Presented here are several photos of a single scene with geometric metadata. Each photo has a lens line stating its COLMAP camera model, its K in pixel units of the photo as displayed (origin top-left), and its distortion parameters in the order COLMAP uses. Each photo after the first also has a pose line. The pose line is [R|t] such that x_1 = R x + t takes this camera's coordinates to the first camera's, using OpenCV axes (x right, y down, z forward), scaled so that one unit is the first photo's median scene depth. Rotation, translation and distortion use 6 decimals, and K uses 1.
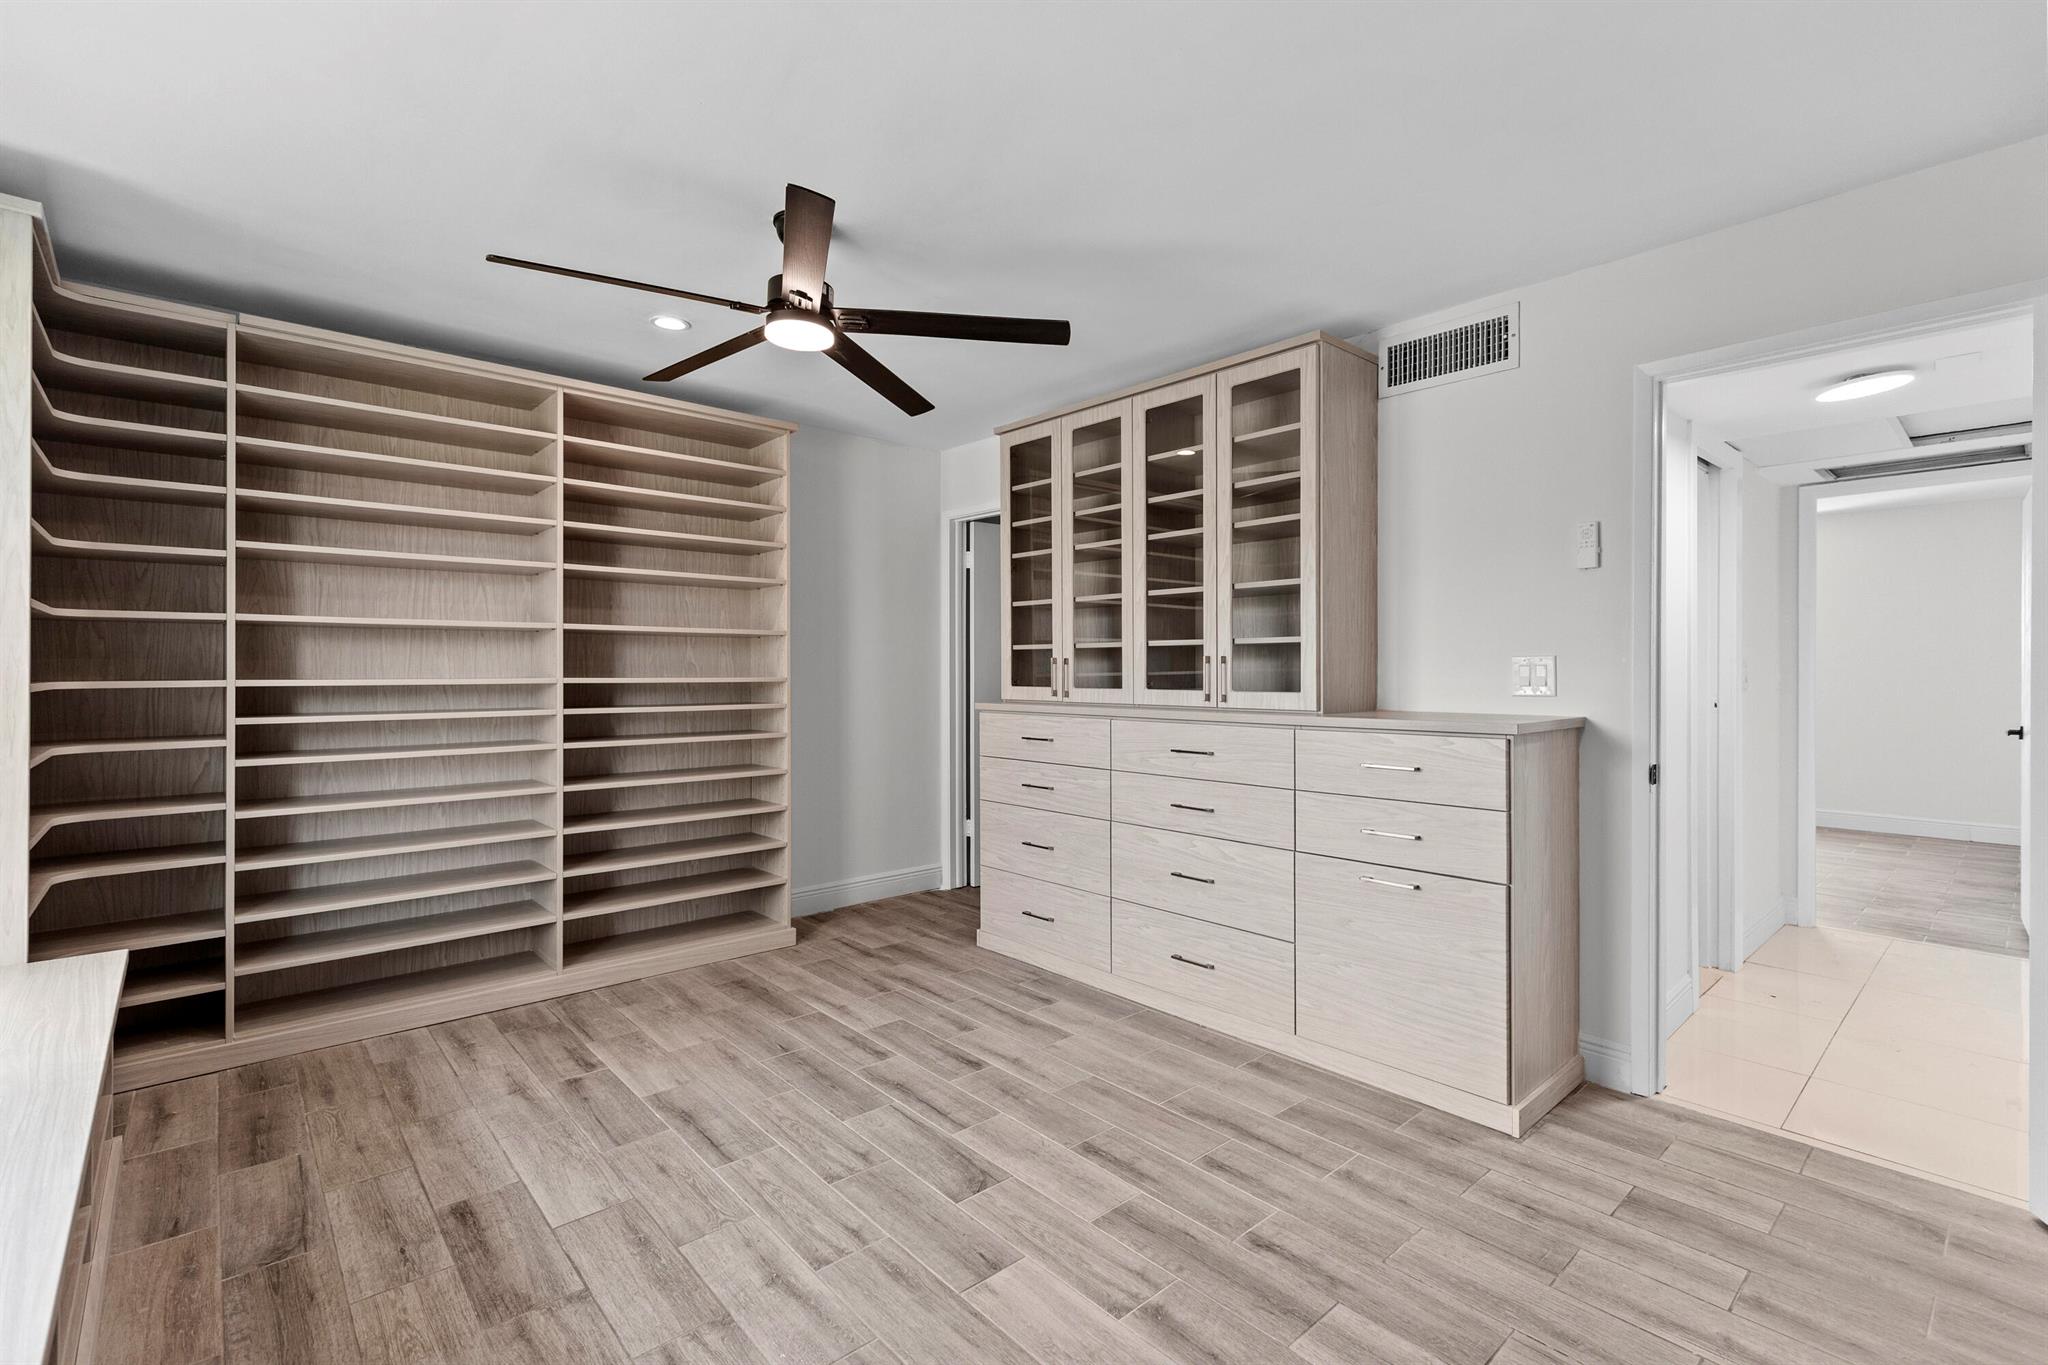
lens RADIAL K [[925.0, 0, 1035.4], [0, 925.0, 677.4], [0, 0, 1]] dist [0.008831, -0.000139]
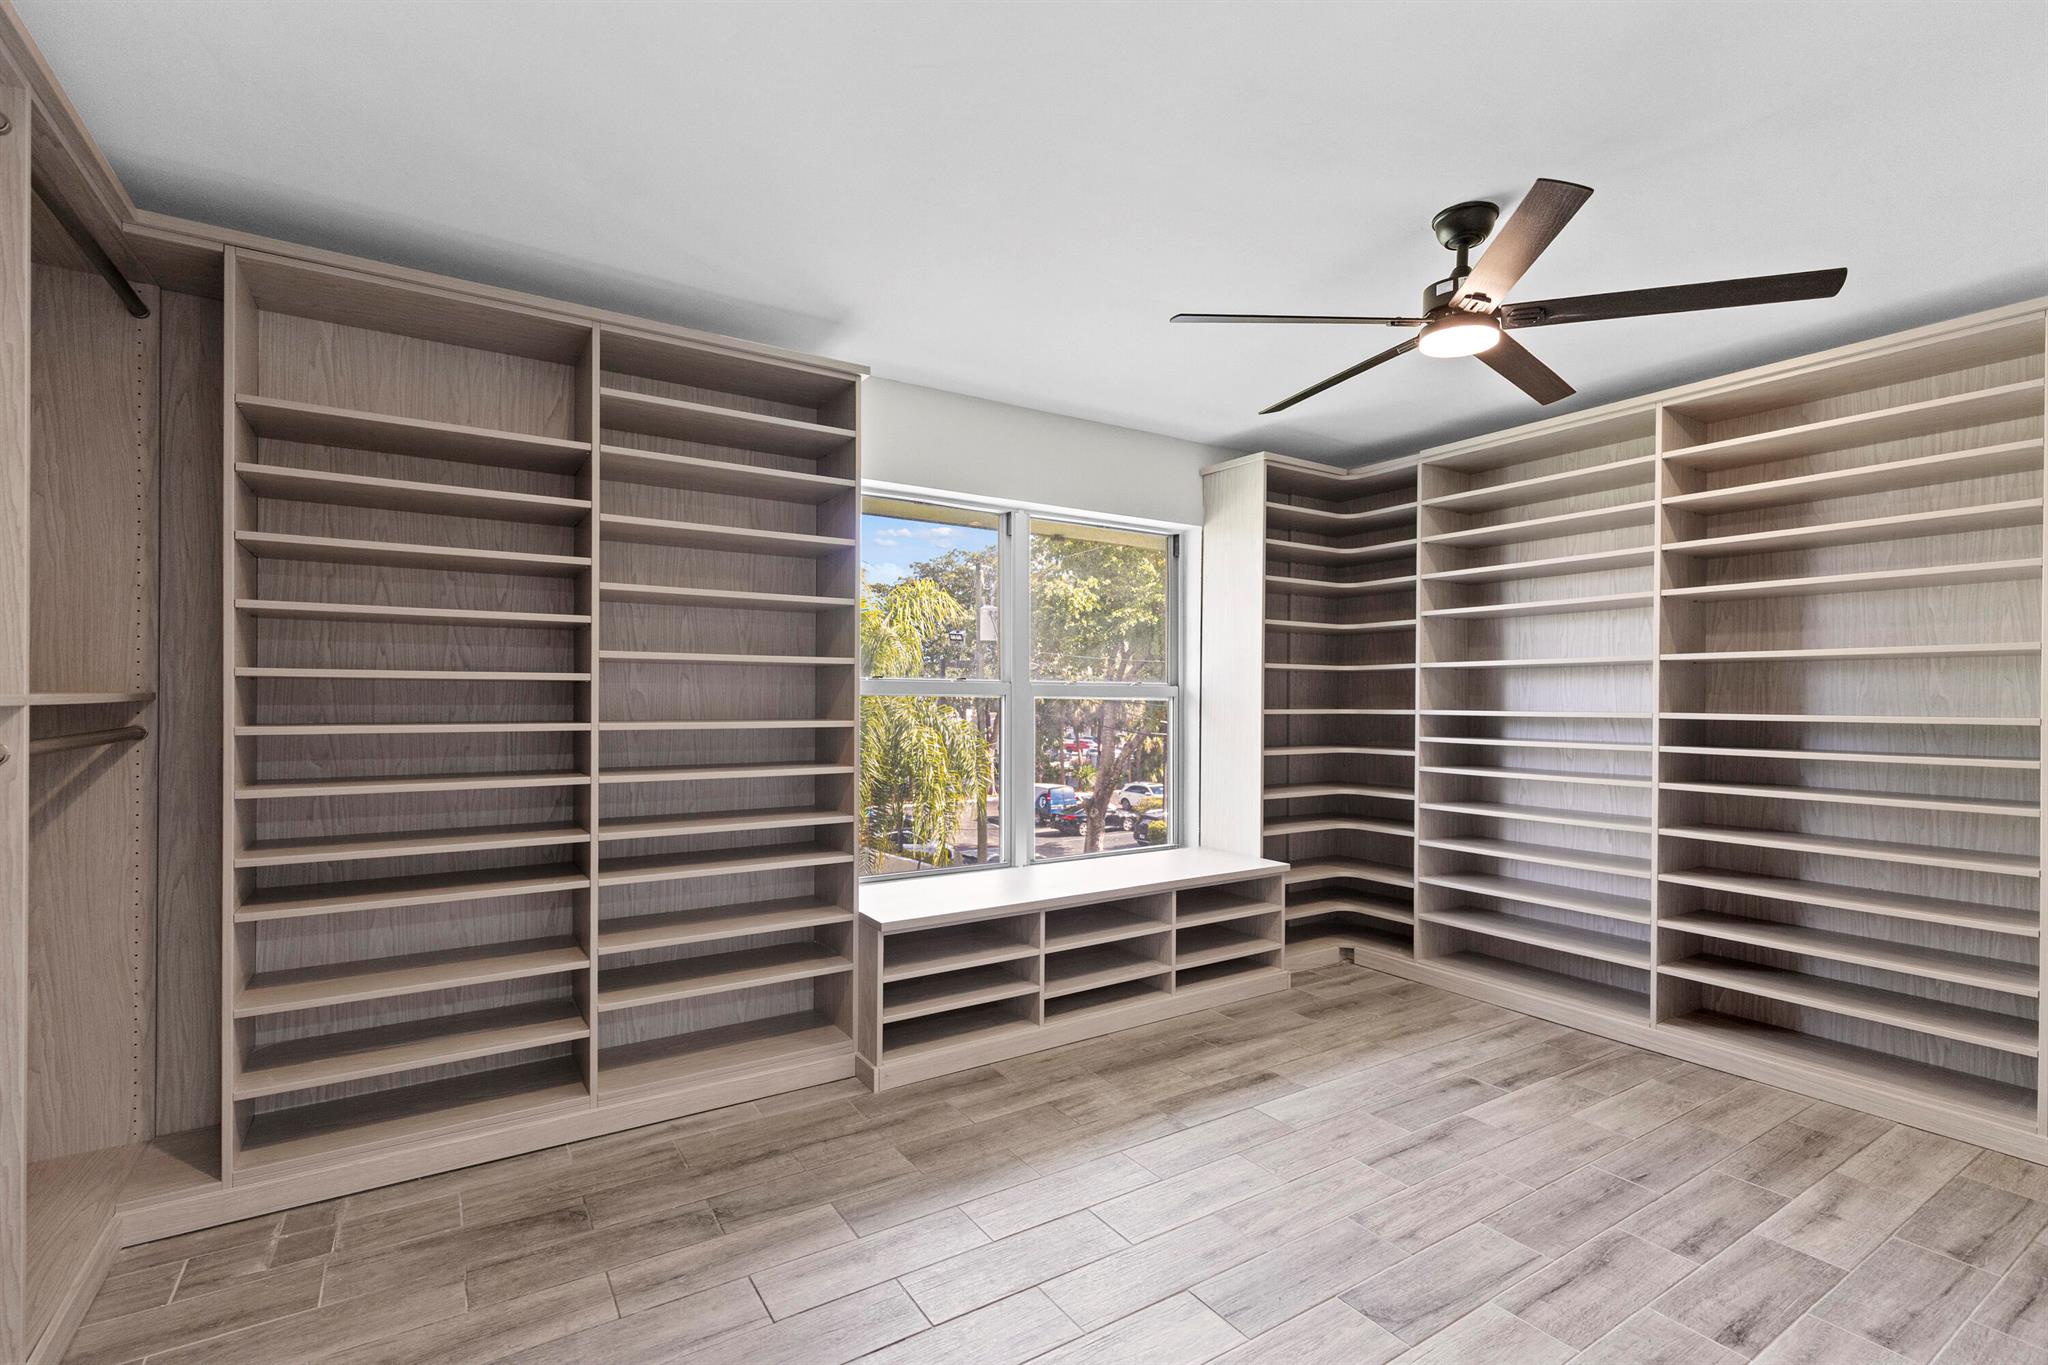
lens RADIAL K [[931.5, 0, 1015.9], [0, 931.5, 706.0], [0, 0, 1]] dist [0.013266, -0.000186]
pose [[-0.170430, 0.006135, -0.985351, 0.597546], [-0.011963, 0.999894, 0.008295, -0.006930], [0.985297, 0.013202, -0.170339, 0.583461]]
